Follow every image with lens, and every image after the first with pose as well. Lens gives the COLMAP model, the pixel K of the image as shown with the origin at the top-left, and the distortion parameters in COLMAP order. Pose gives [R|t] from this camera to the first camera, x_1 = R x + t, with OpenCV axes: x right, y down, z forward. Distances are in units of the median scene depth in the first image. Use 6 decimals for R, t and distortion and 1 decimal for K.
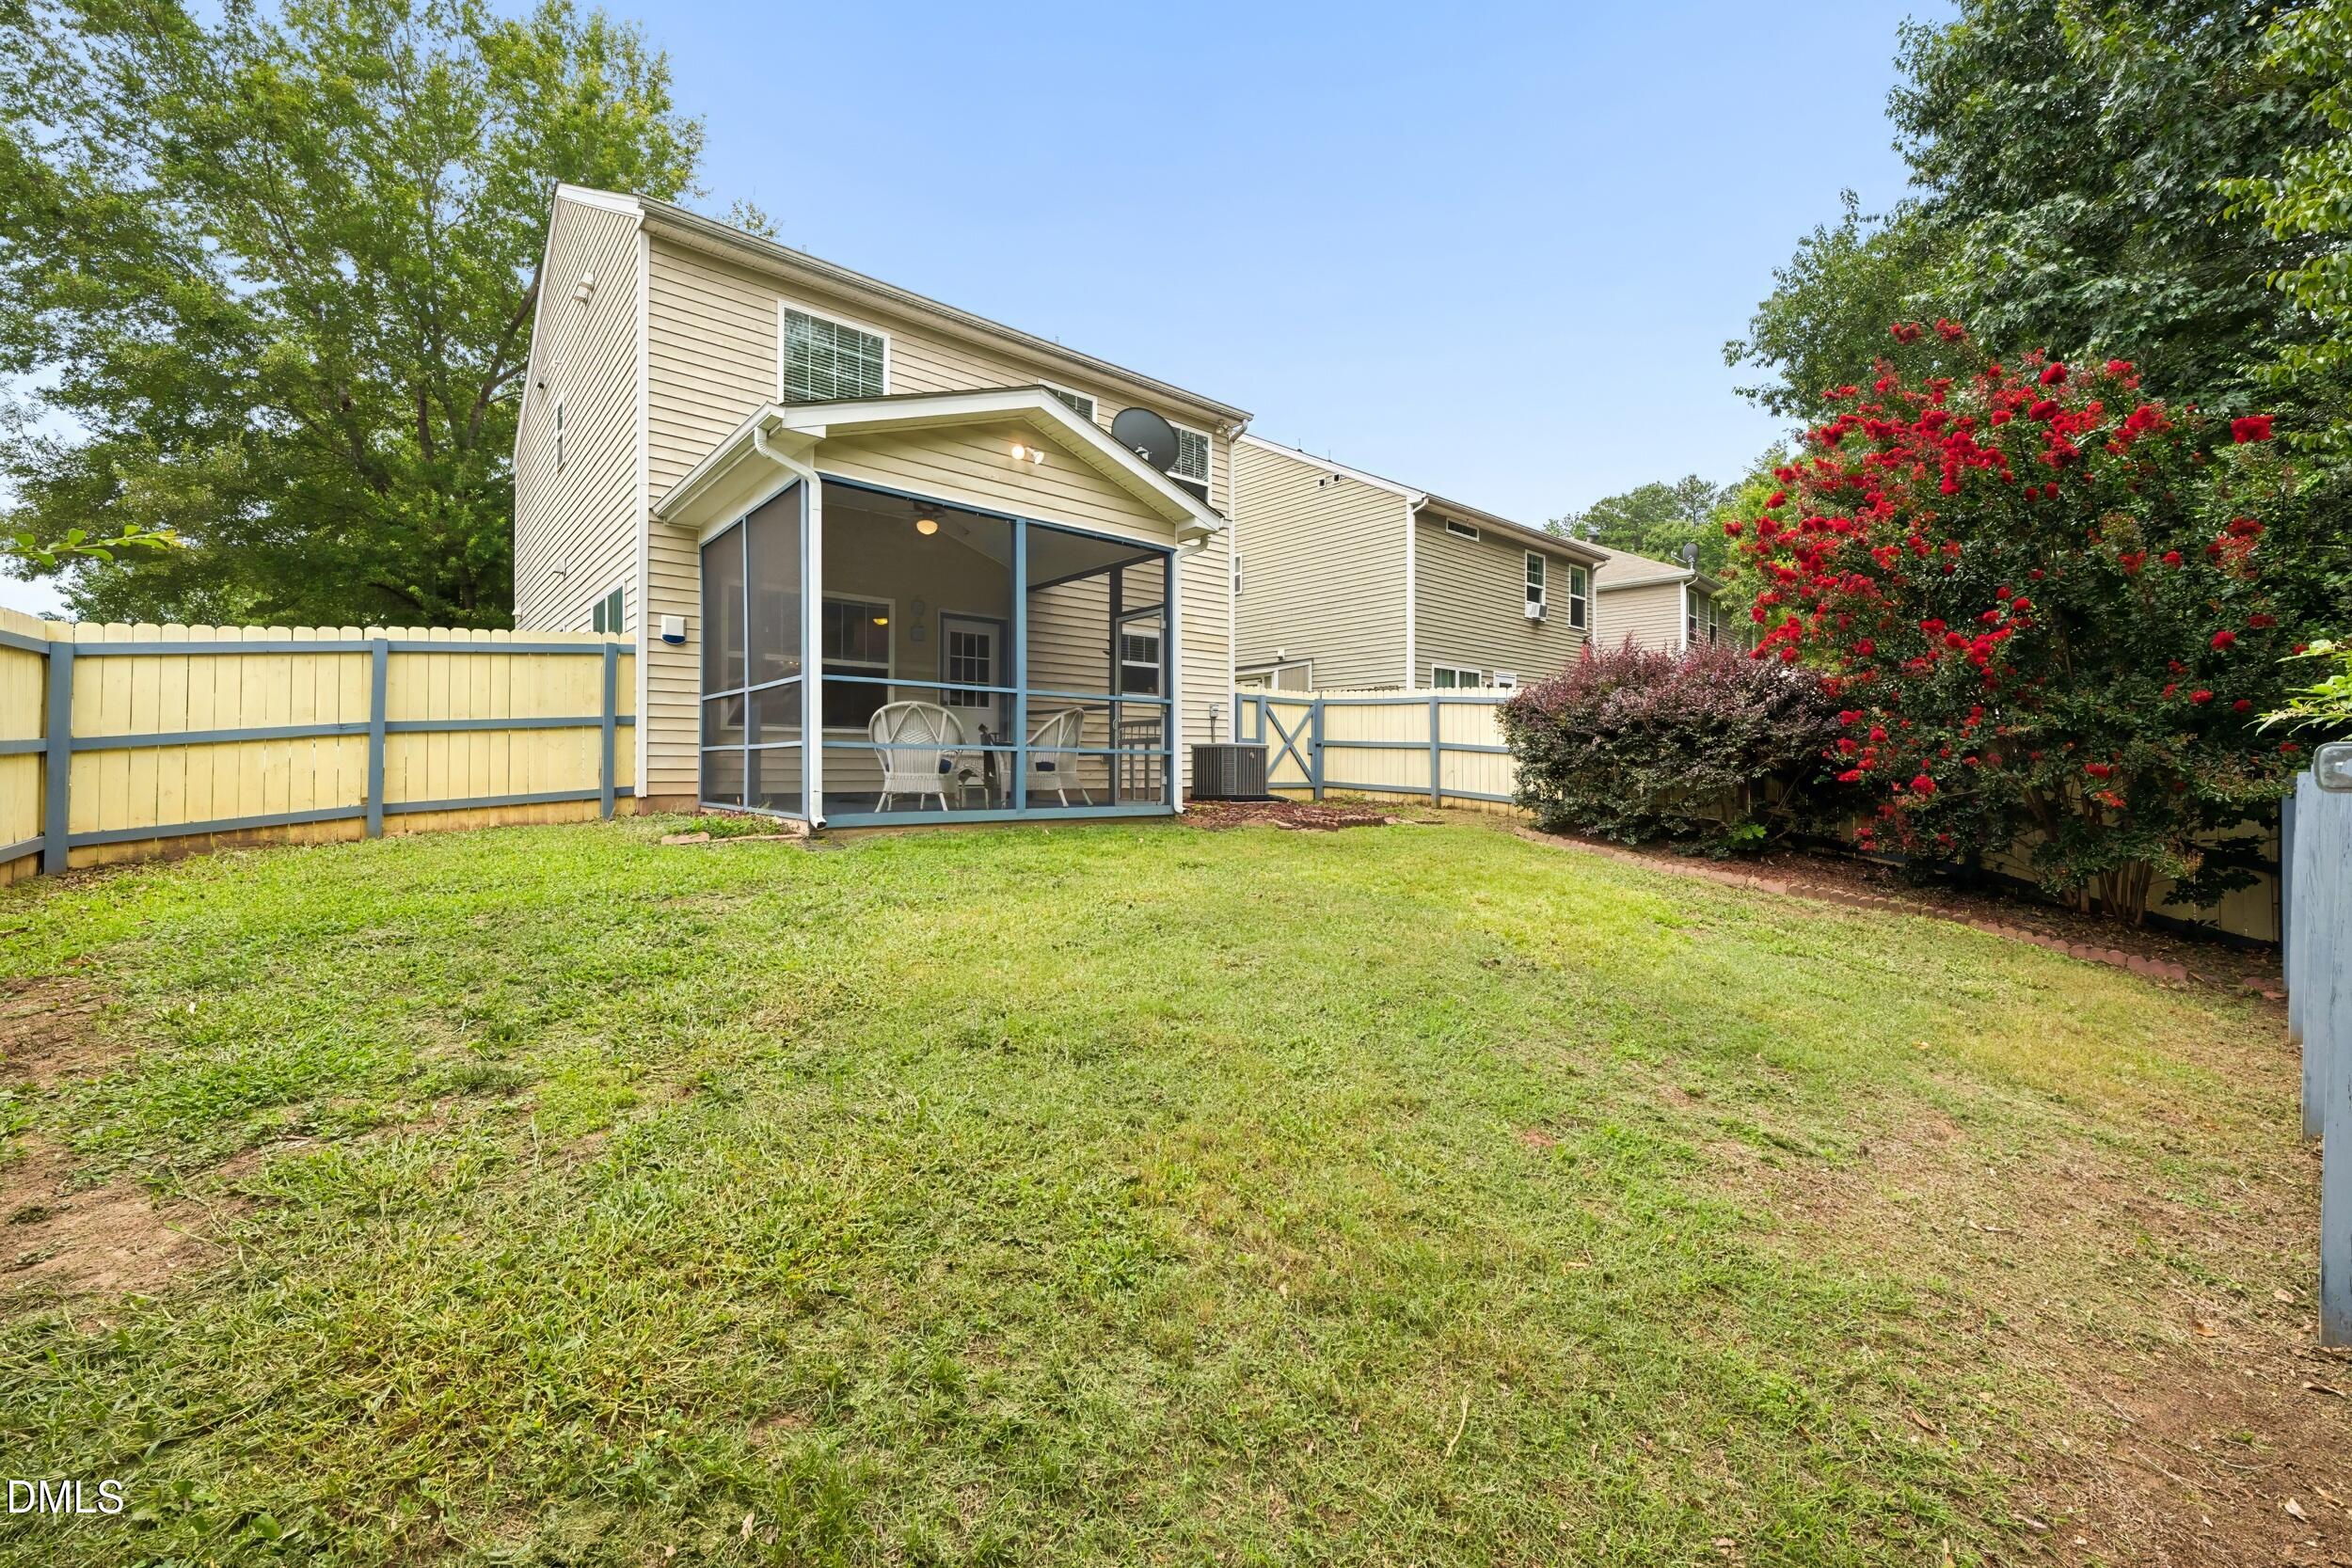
lens RADIAL K [[917.4, 0, 1176.9], [0, 917.4, 756.2], [0, 0, 1]] dist [0.001720, 0.000154]
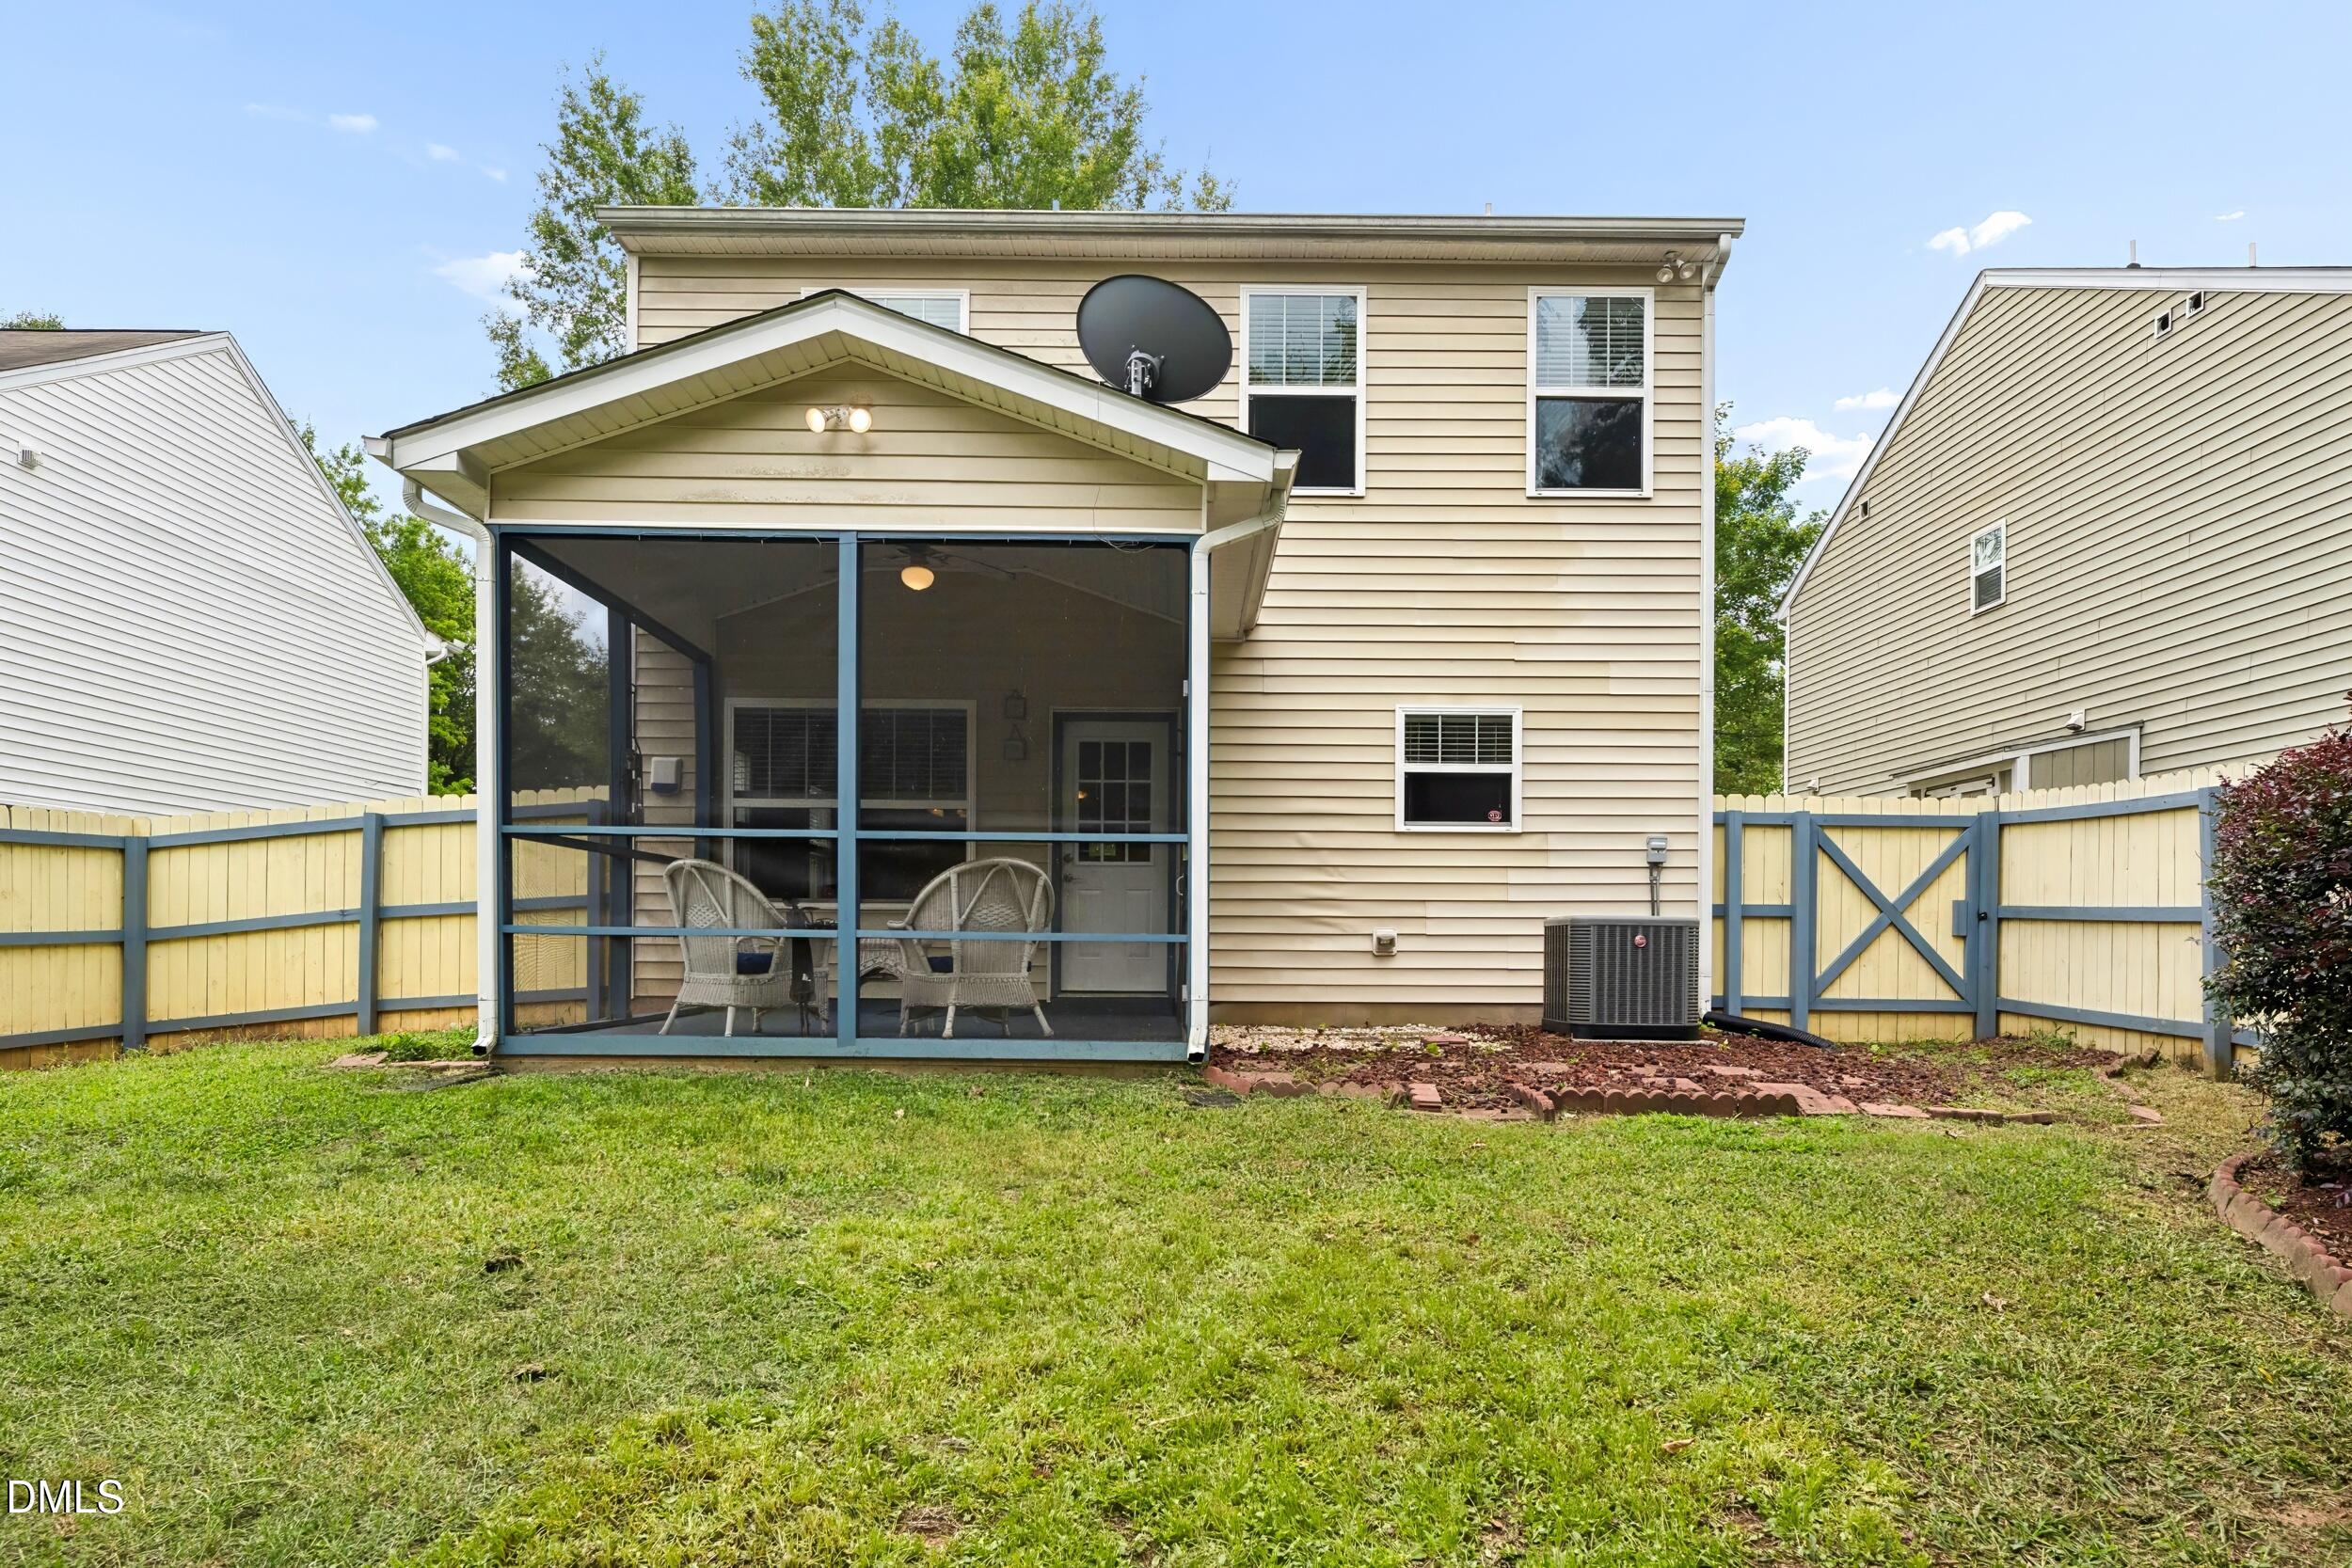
lens RADIAL K [[1341.0, 0, 1172.8], [0, 1341.0, 942.4], [0, 0, 1]] dist [-0.002601, -0.000215]
pose [[0.760255, 0.000261, -0.649625, 0.382582], [0.002028, 0.999994, 0.002775, -0.003249], [0.649622, -0.003427, 0.760250, 0.353762]]
